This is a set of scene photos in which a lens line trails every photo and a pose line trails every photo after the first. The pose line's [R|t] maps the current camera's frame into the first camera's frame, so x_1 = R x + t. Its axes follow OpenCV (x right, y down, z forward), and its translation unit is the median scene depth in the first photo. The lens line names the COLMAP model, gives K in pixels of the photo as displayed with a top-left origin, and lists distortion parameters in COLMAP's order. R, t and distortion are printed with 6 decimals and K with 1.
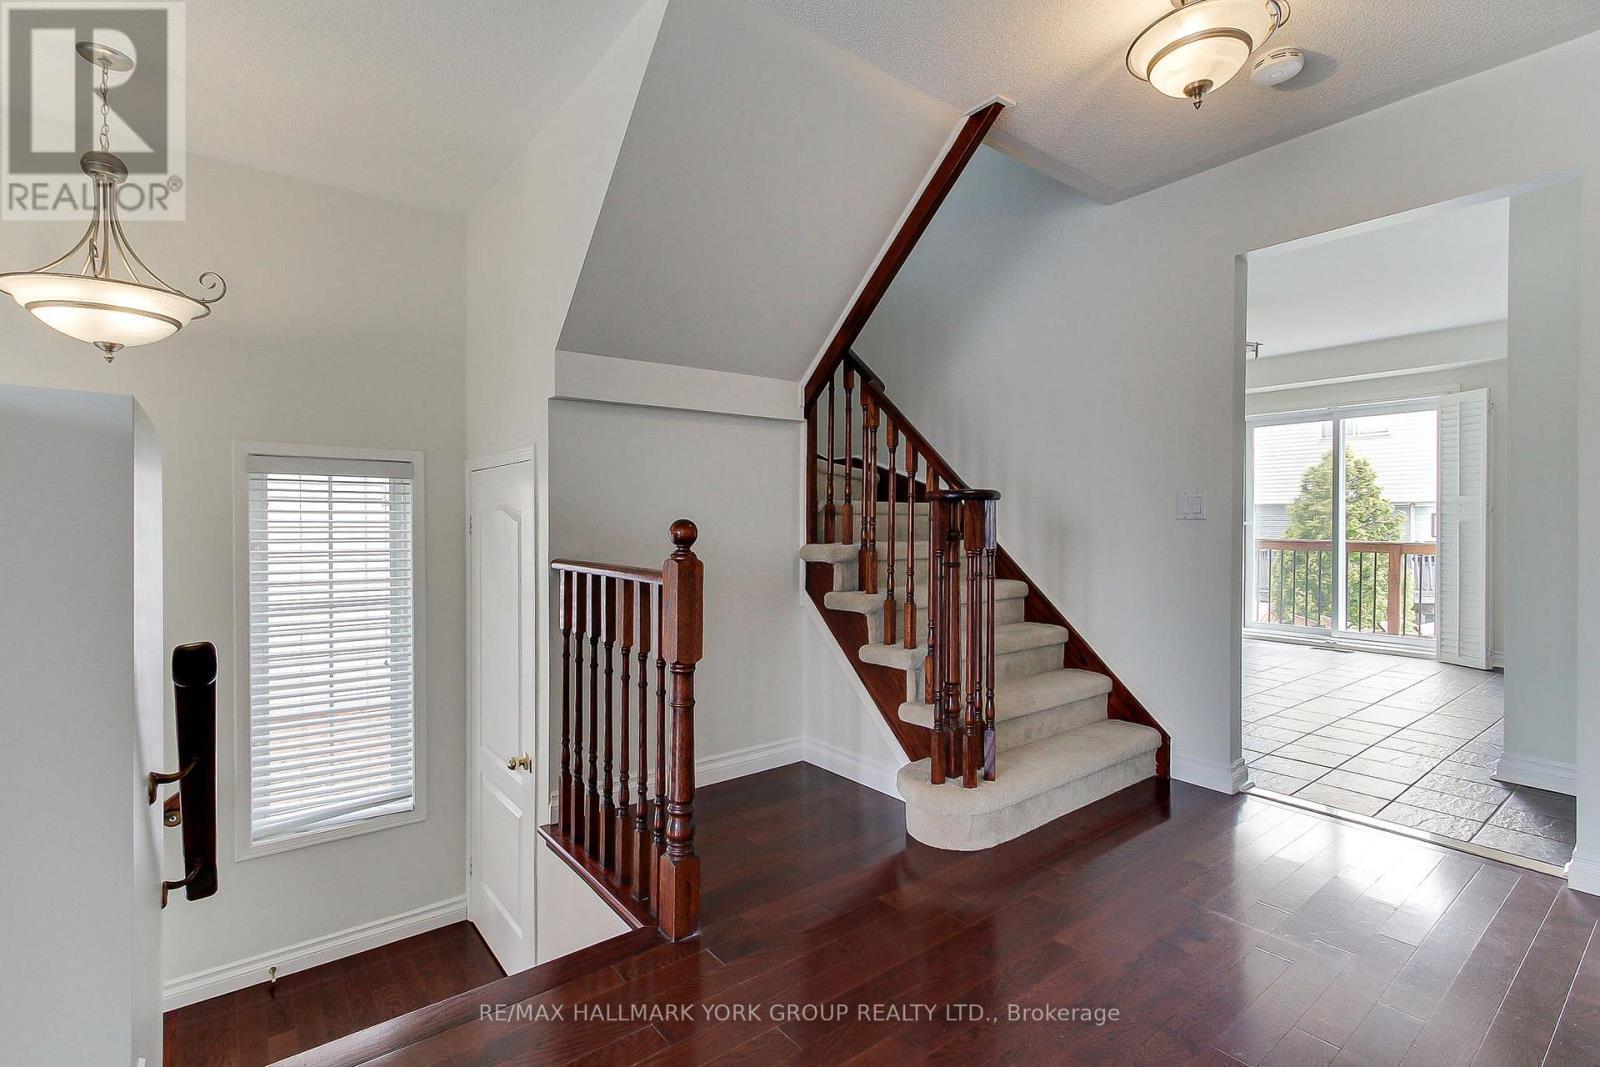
lens RADIAL K [[758.8, 0, 795.3], [0, 758.8, 533.4], [0, 0, 1]] dist [0.001808, 0.000795]
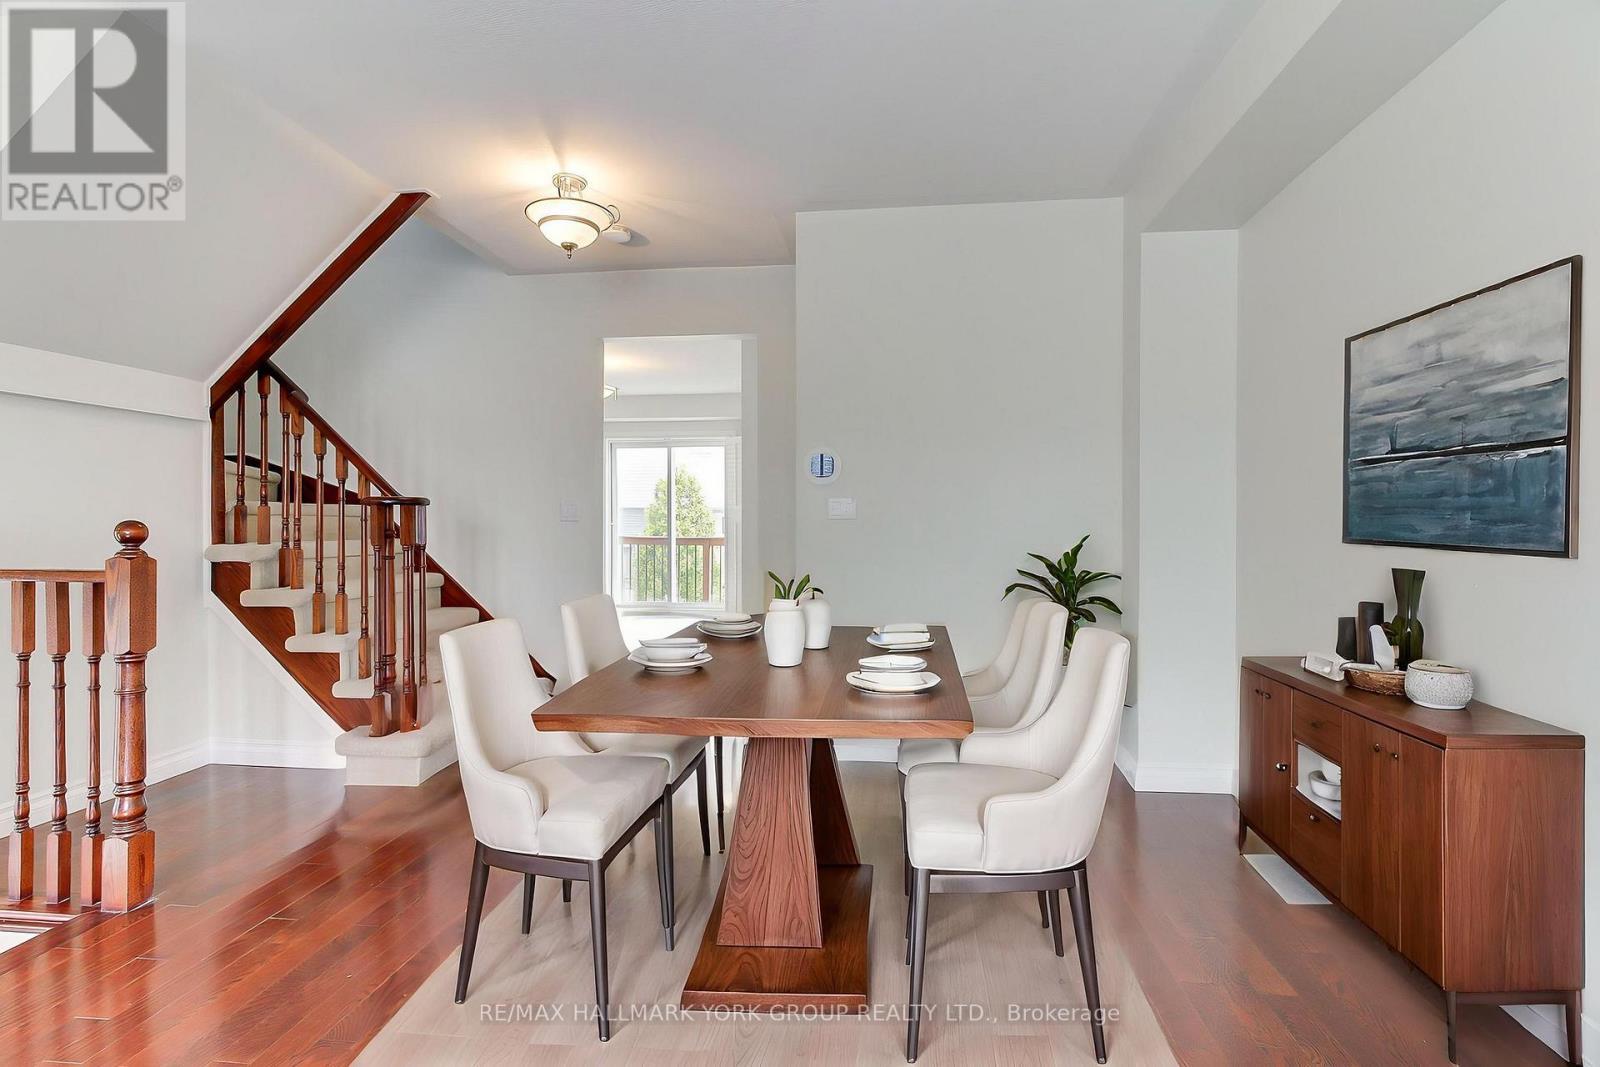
lens RADIAL K [[758.8, 0, 795.3], [0, 758.8, 533.4], [0, 0, 1]] dist [0.001808, 0.000795]
pose [[0.722886, -0.009326, 0.690905, -0.134158], [0.009698, 0.999947, 0.003351, 0.003600], [-0.690900, 0.004278, 0.722938, -0.275013]]
